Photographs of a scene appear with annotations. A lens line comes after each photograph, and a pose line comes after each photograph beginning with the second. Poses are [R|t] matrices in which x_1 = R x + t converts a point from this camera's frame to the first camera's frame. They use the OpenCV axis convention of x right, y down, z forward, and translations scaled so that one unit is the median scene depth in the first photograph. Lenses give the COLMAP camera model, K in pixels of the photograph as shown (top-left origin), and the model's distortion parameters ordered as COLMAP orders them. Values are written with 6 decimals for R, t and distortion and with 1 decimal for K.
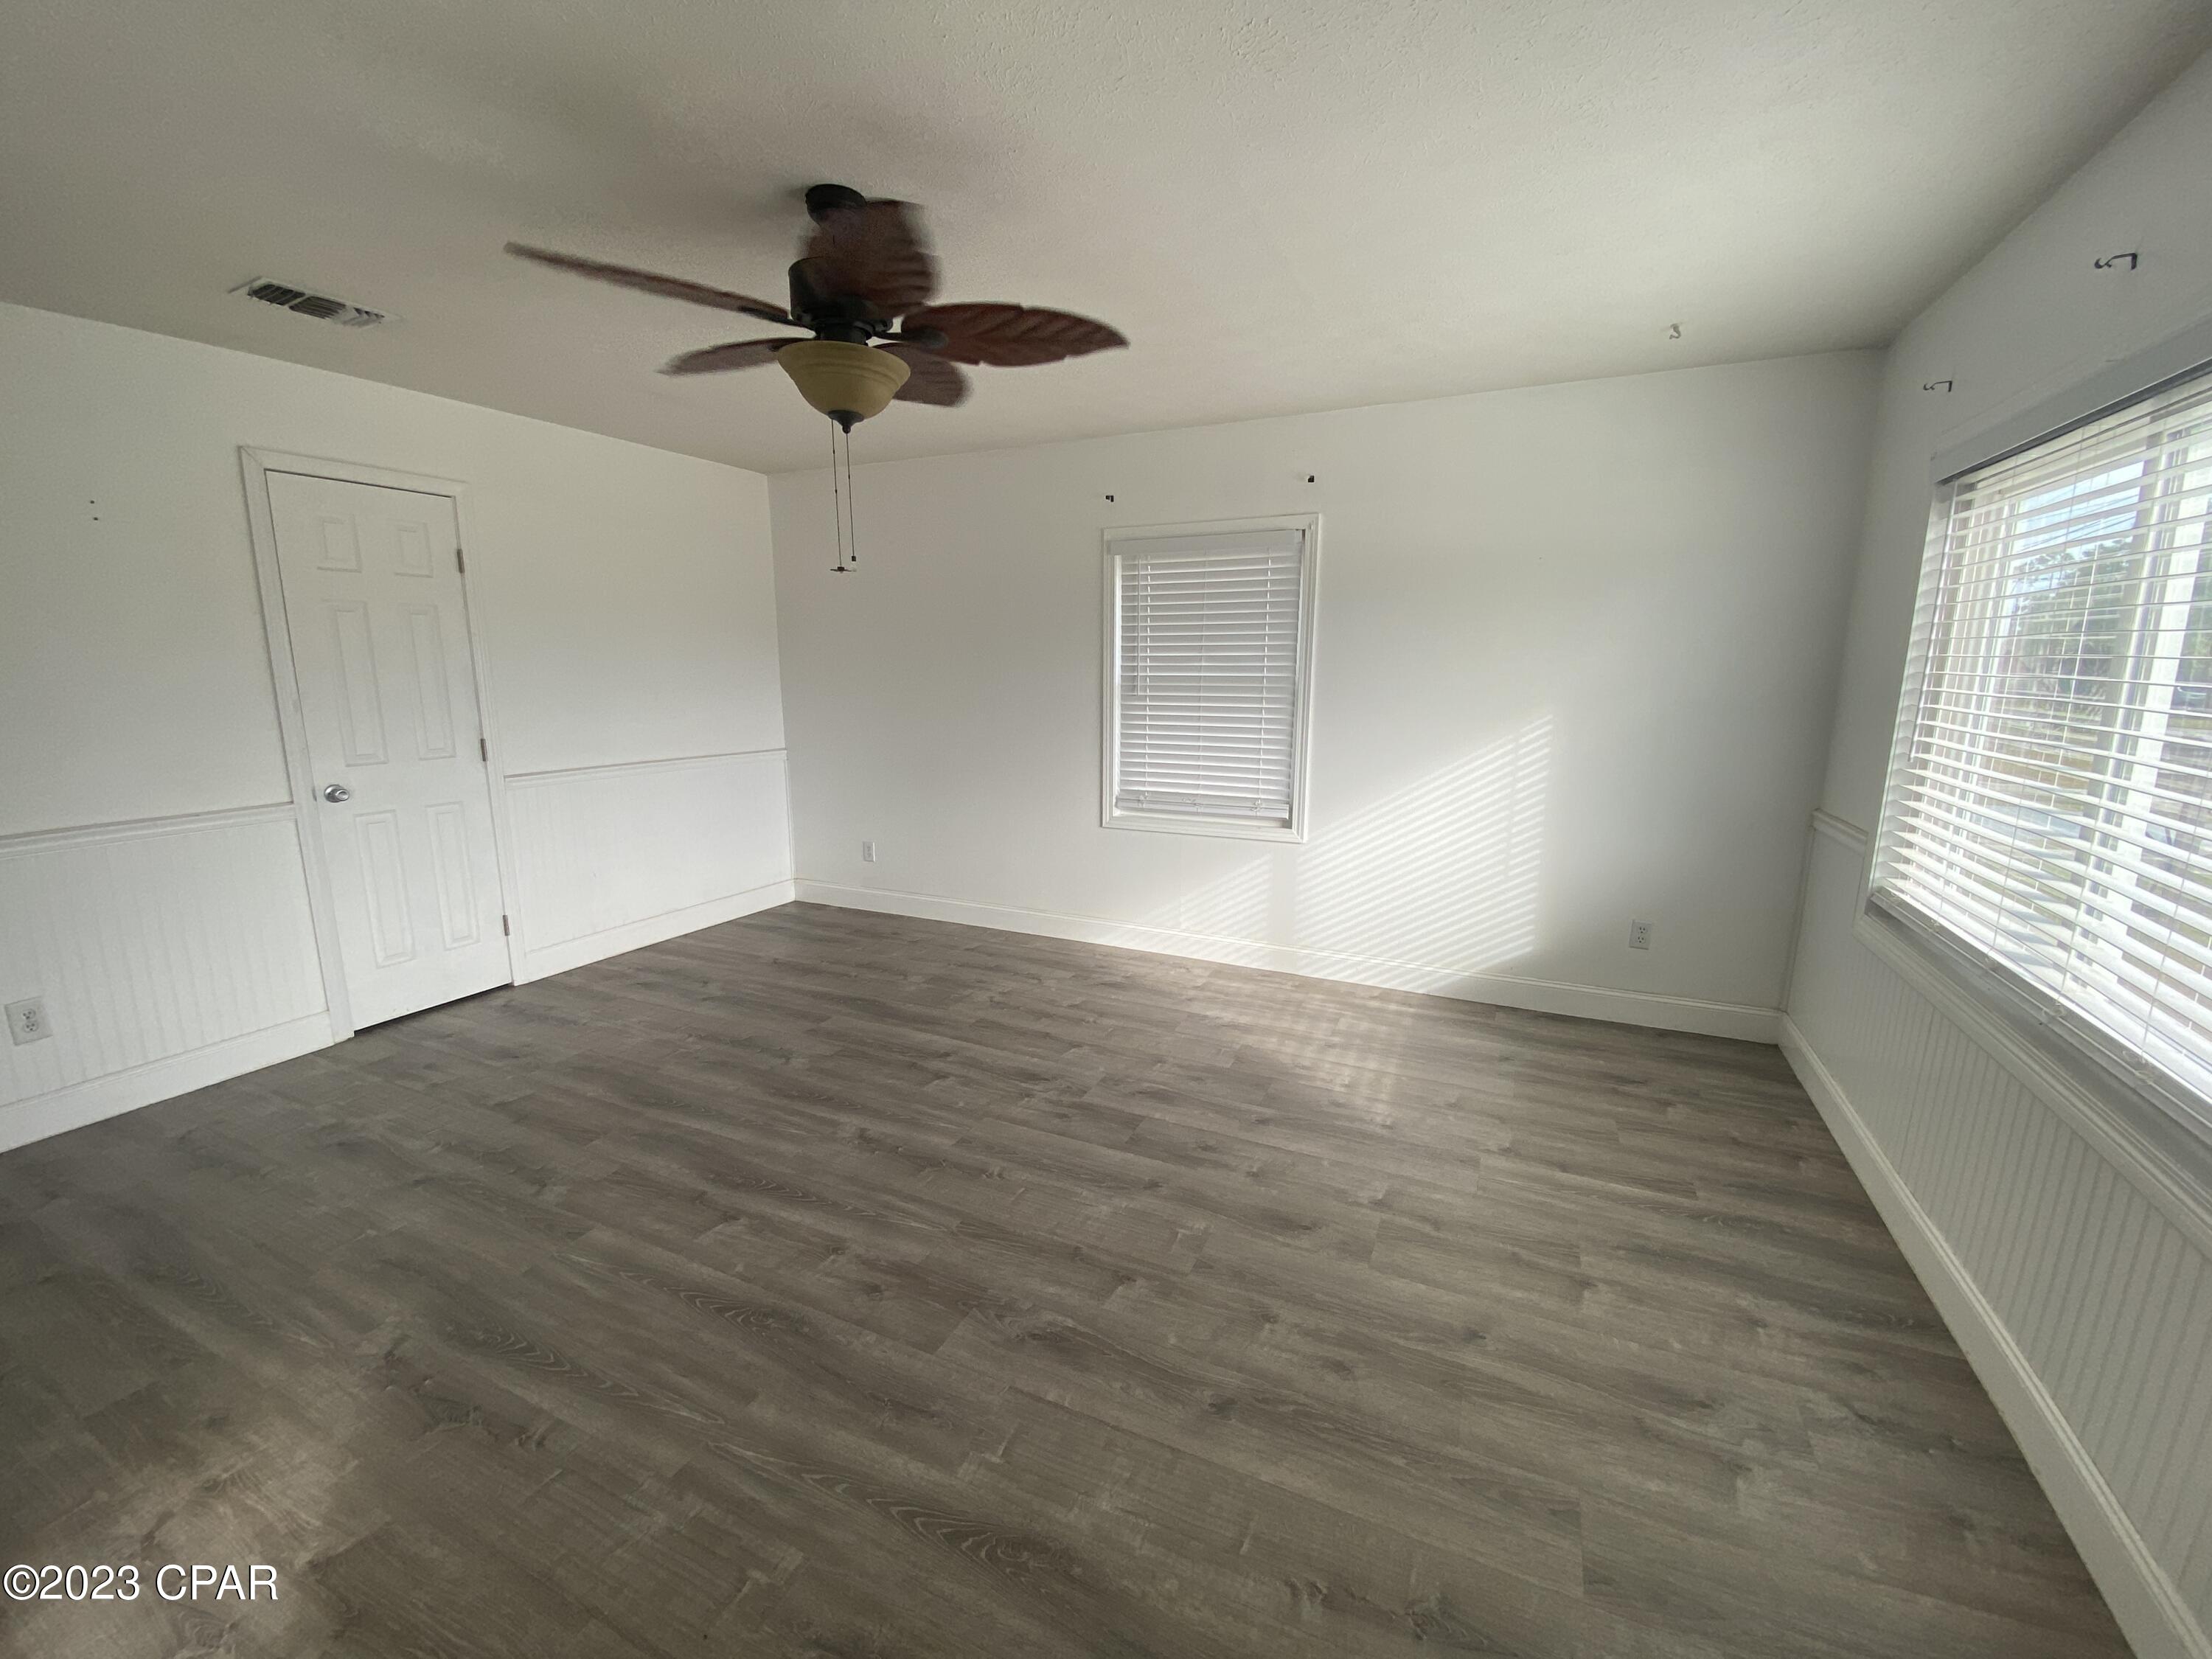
lens RADIAL K [[891.8, 0, 1117.4], [0, 891.8, 822.7], [0, 0, 1]] dist [0.004010, -0.005401]
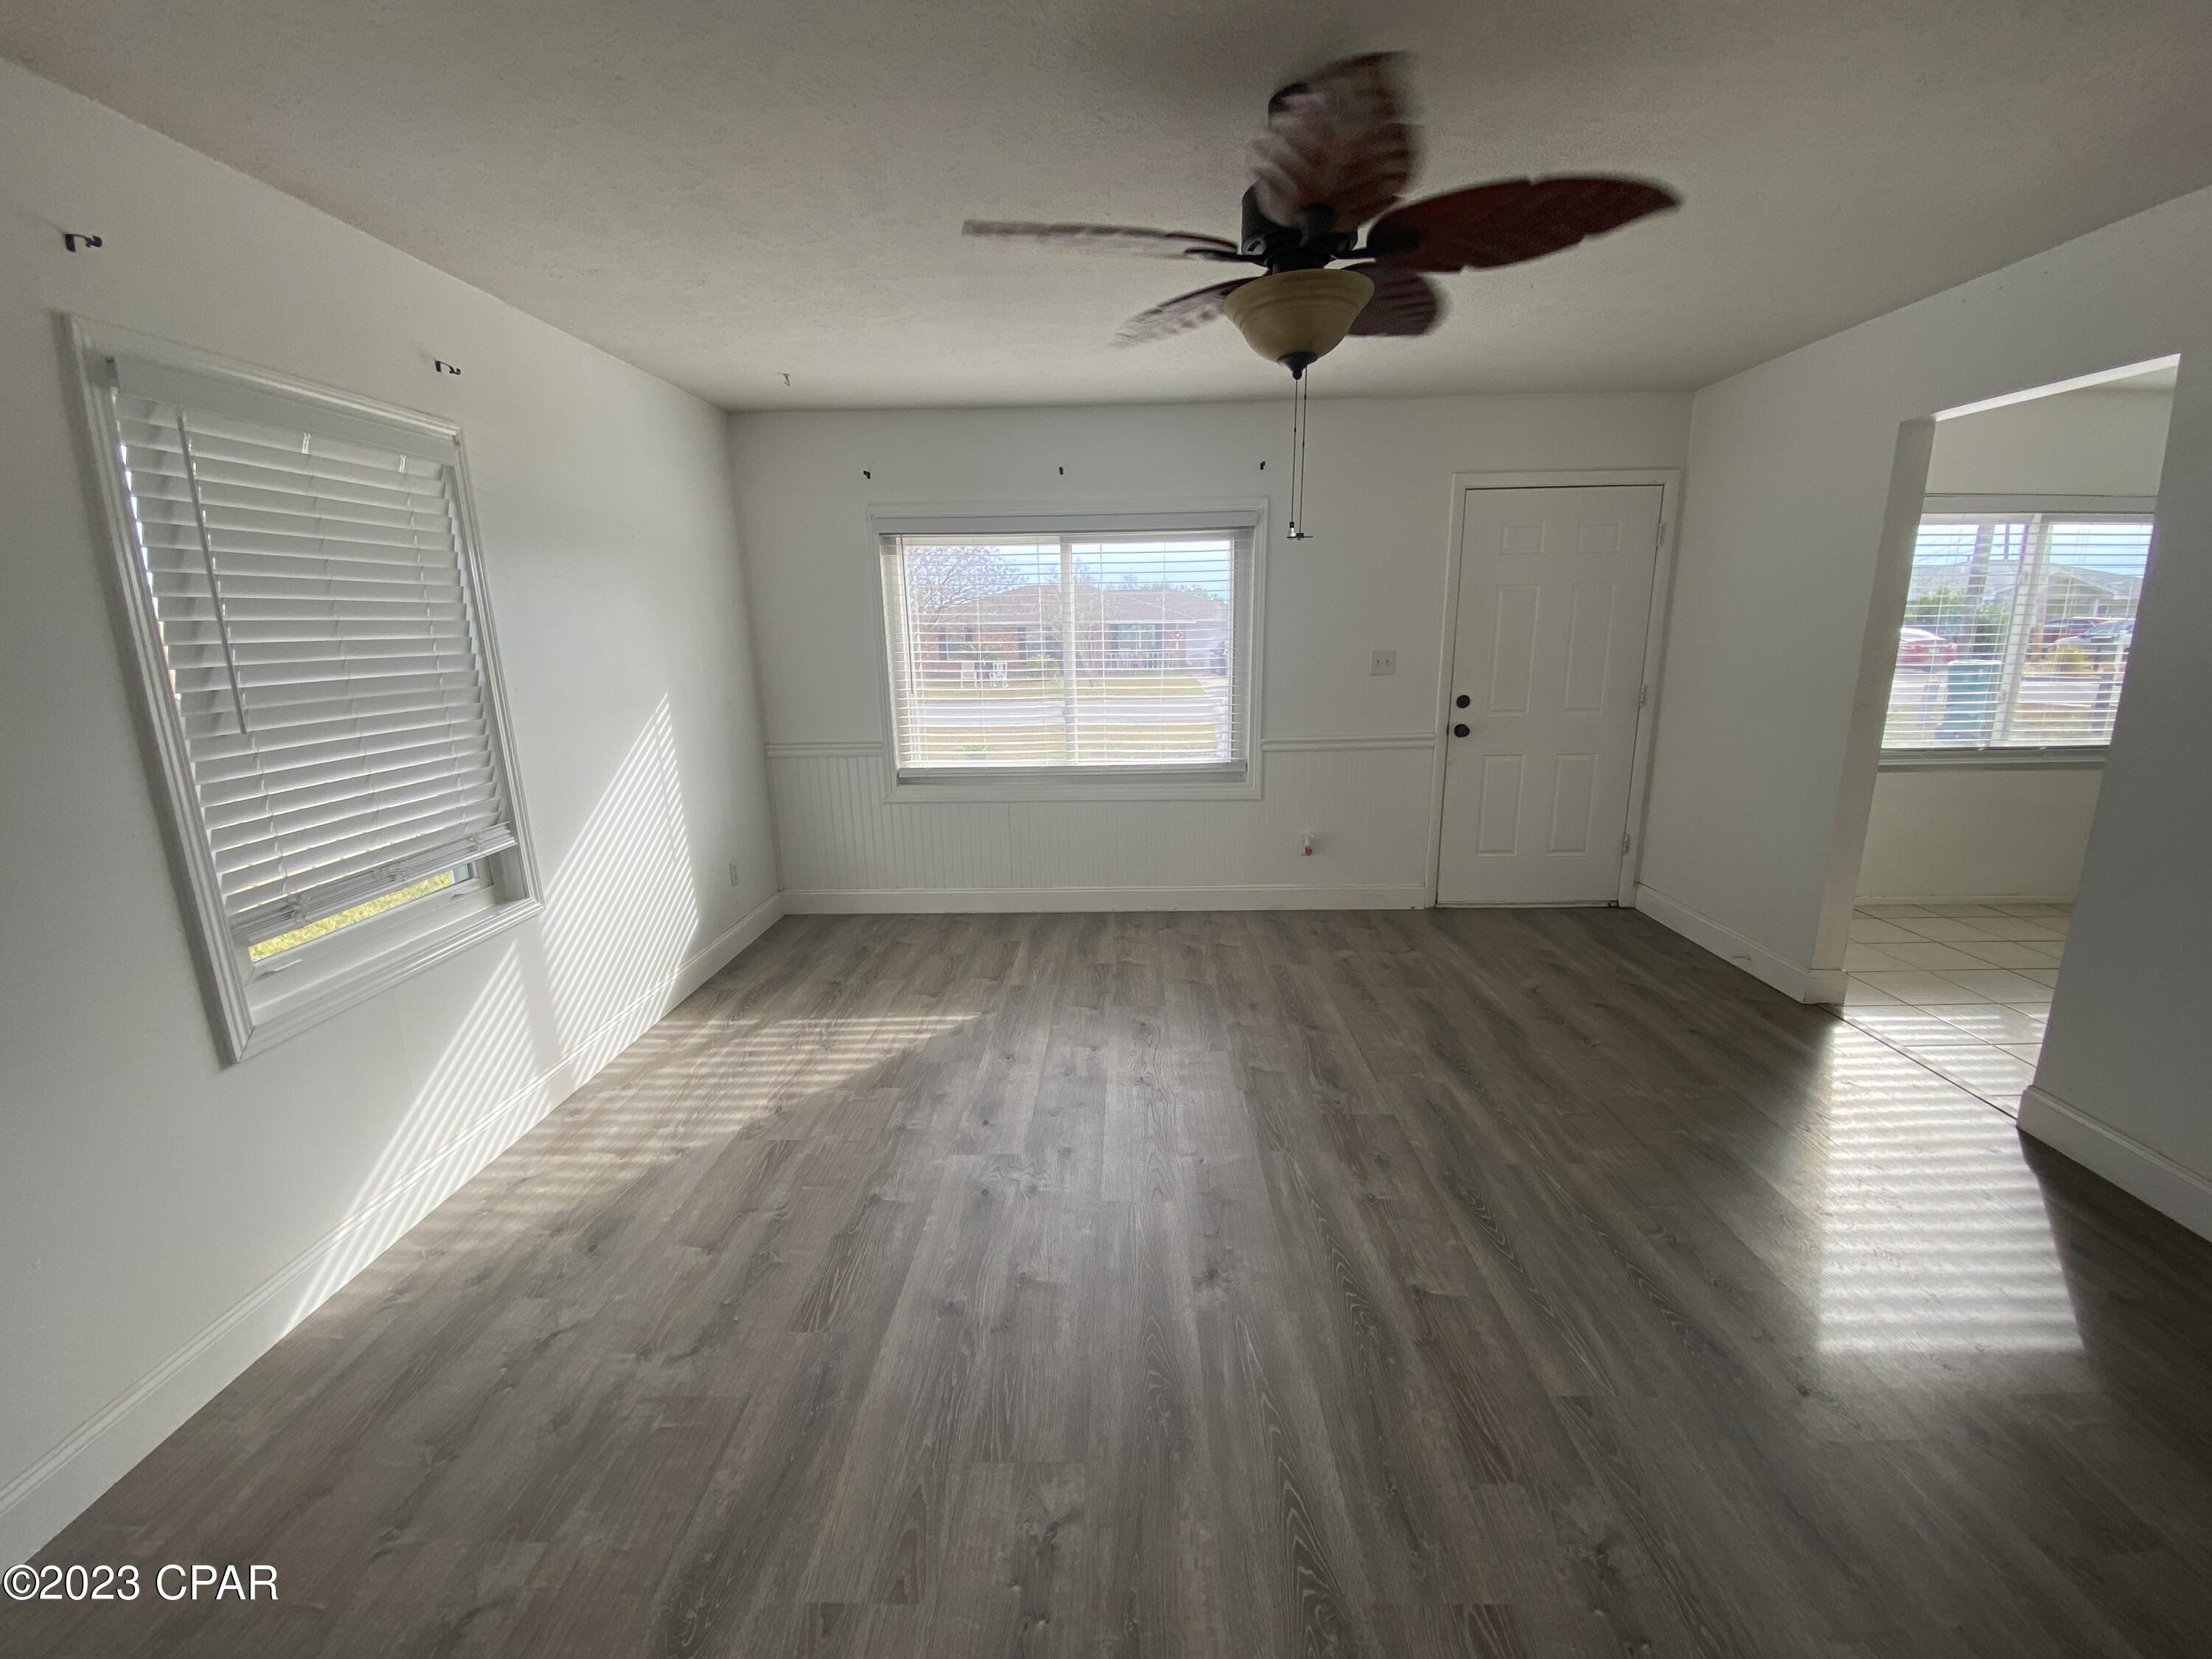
lens RADIAL K [[891.8, 0, 1104.0], [0, 891.8, 846.5], [0, 0, 1]] dist [0.004010, -0.005401]
pose [[-0.384055, -0.220638, 0.896560, -0.639165], [0.186070, 0.932611, 0.309216, -0.176921], [-0.904367, 0.285579, -0.317120, 0.919391]]
